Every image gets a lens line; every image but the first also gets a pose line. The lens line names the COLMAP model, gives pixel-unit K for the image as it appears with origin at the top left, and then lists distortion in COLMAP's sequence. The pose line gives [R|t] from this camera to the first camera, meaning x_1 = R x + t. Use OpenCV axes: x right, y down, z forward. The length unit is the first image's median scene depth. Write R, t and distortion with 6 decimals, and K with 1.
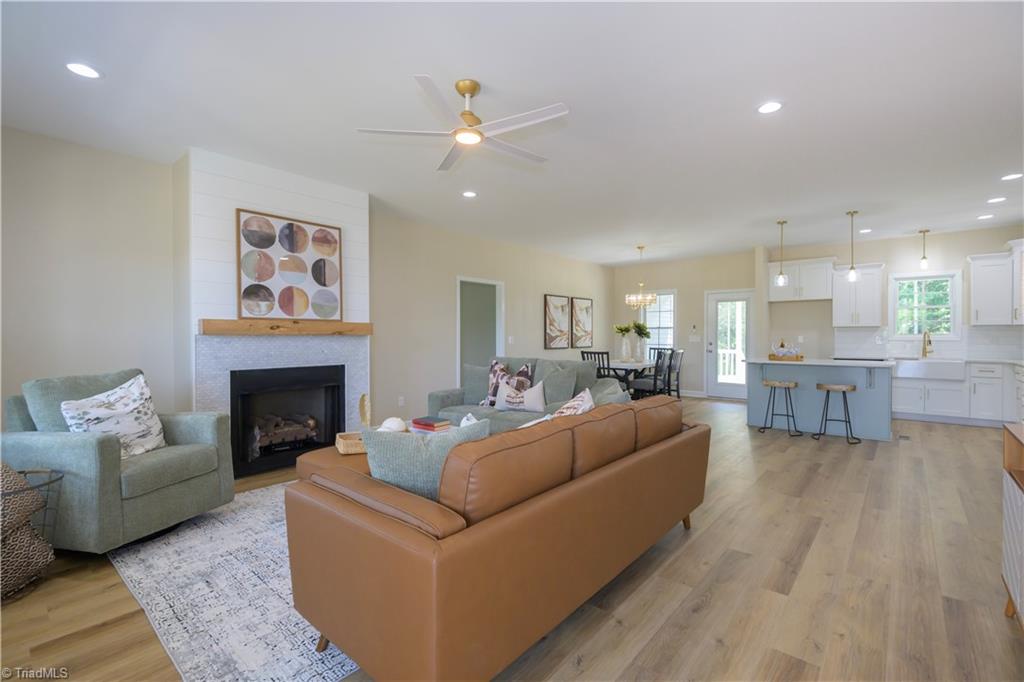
lens RADIAL K [[461.2, 0, 512.0], [0, 461.2, 341.0], [0, 0, 1]] dist [0.000983, 0.000206]
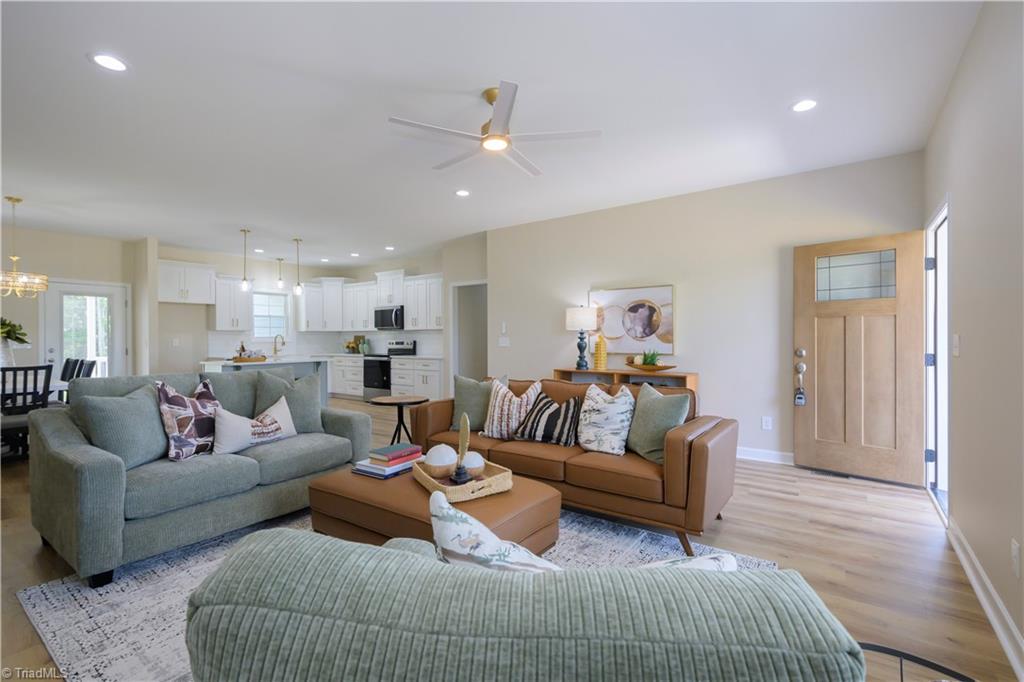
lens RADIAL K [[461.2, 0, 512.0], [0, 461.2, 341.0], [0, 0, 1]] dist [0.000983, 0.000206]
pose [[-0.094042, -0.003817, 0.995561, -0.834115], [0.019439, 0.999795, 0.005670, 0.000994], [-0.995378, 0.019886, -0.093948, 0.818240]]
